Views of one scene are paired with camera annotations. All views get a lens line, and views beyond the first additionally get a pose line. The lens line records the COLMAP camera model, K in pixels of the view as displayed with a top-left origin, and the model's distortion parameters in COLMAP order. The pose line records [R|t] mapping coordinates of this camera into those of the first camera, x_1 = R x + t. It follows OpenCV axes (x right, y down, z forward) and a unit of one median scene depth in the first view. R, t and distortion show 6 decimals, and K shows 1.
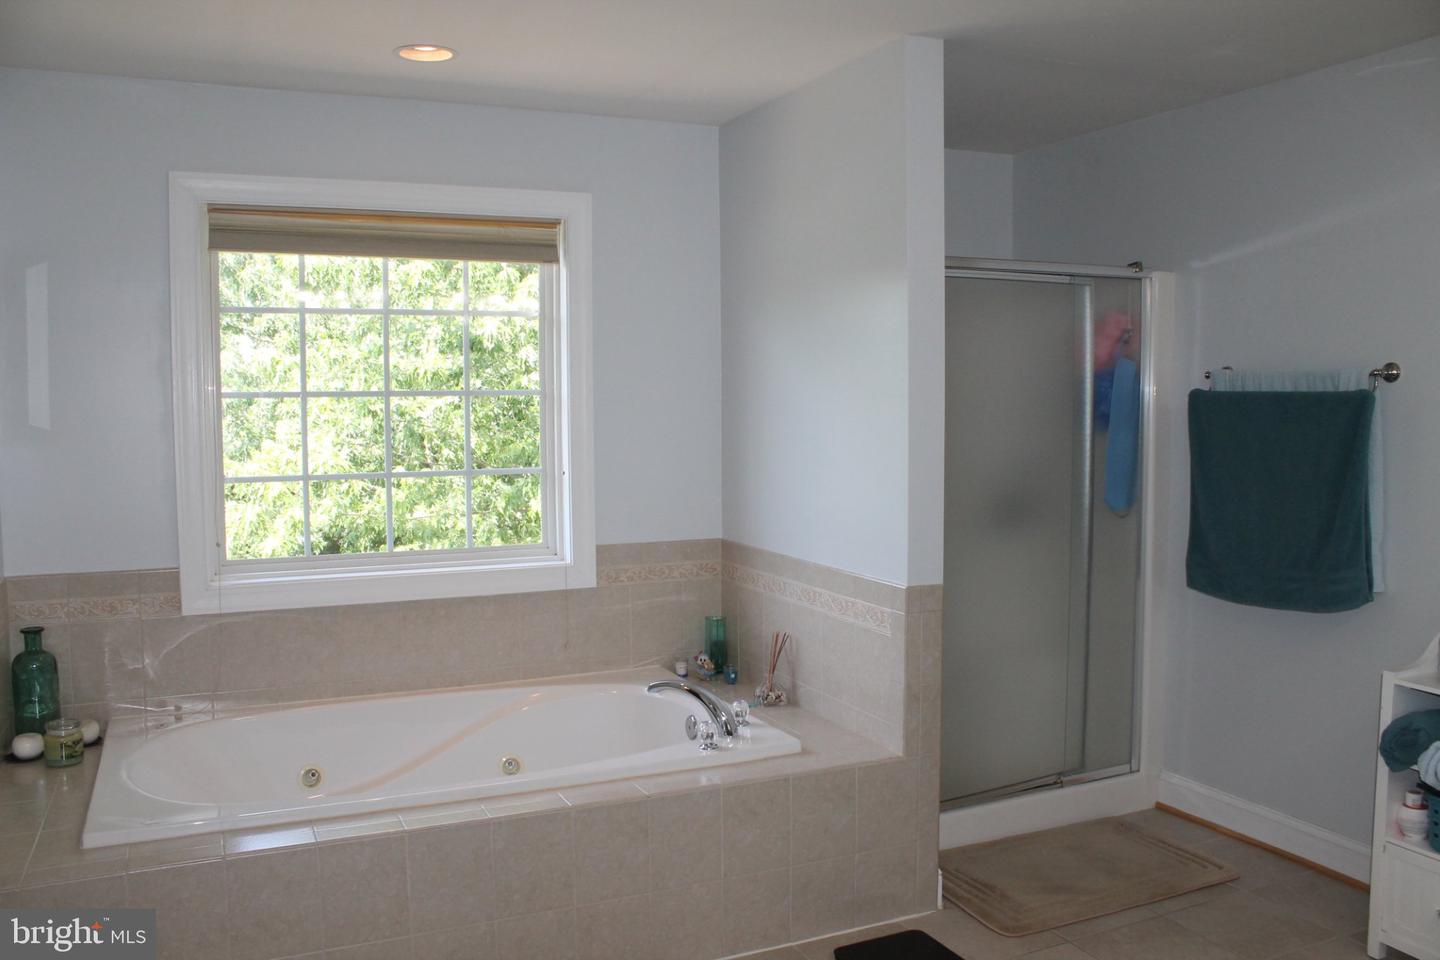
lens RADIAL K [[1202.1, 0, 725.8], [0, 1202.1, 490.3], [0, 0, 1]] dist [-0.171805, 0.153785]
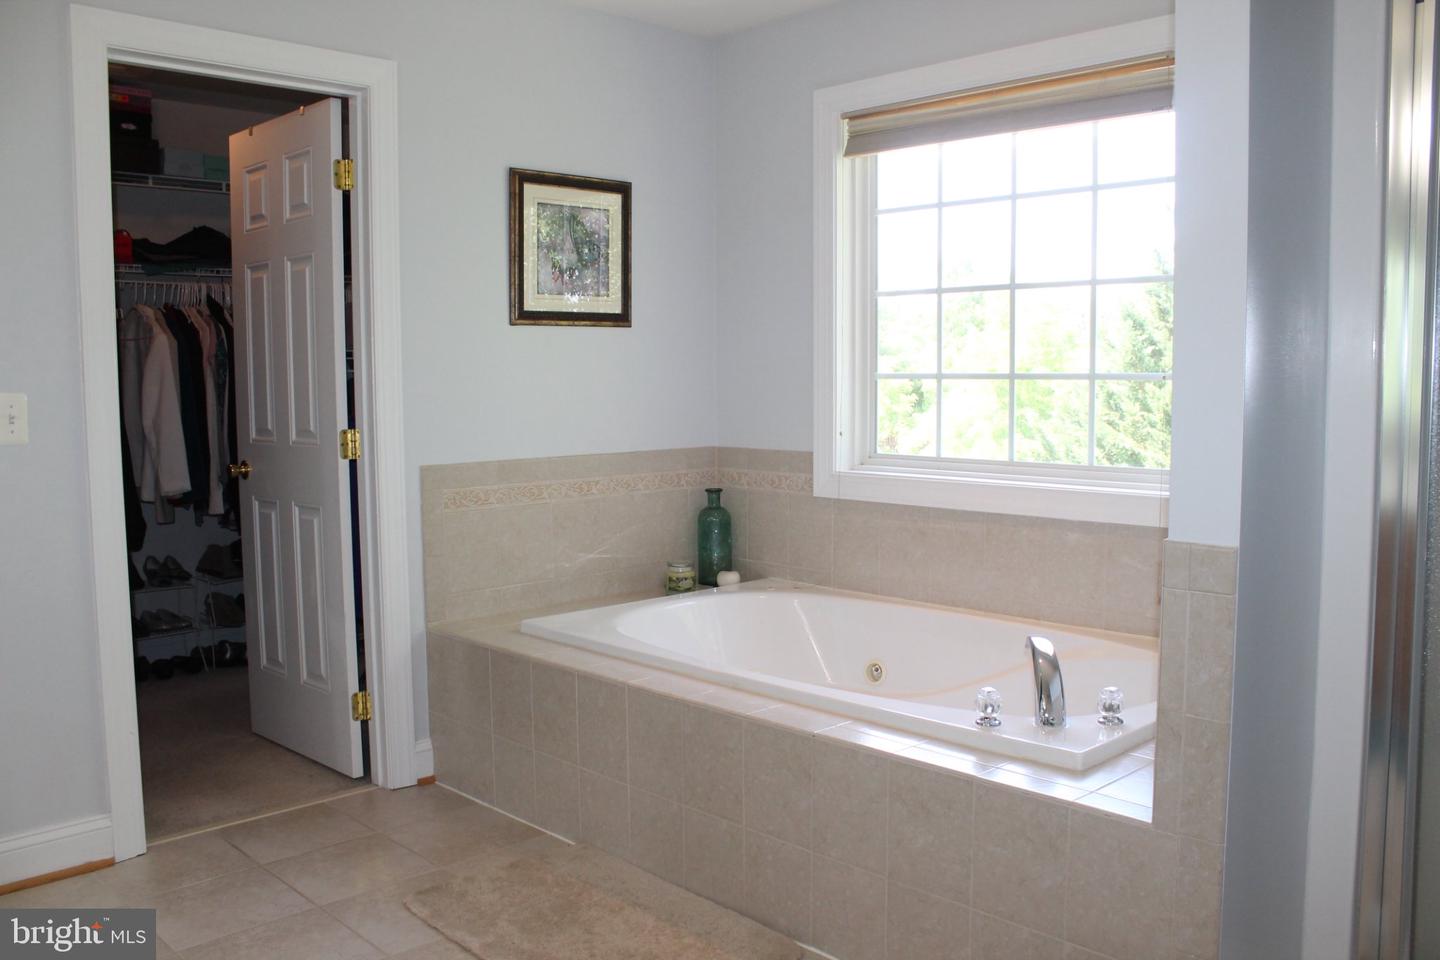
lens RADIAL K [[1202.1, 0, 725.8], [0, 1202.1, 490.3], [0, 0, 1]] dist [-0.171805, 0.153785]
pose [[0.337472, 0.094243, -0.936606, 0.566930], [-0.071023, 0.994689, 0.074497, 0.024483], [0.938652, 0.041380, 0.342373, 0.542418]]
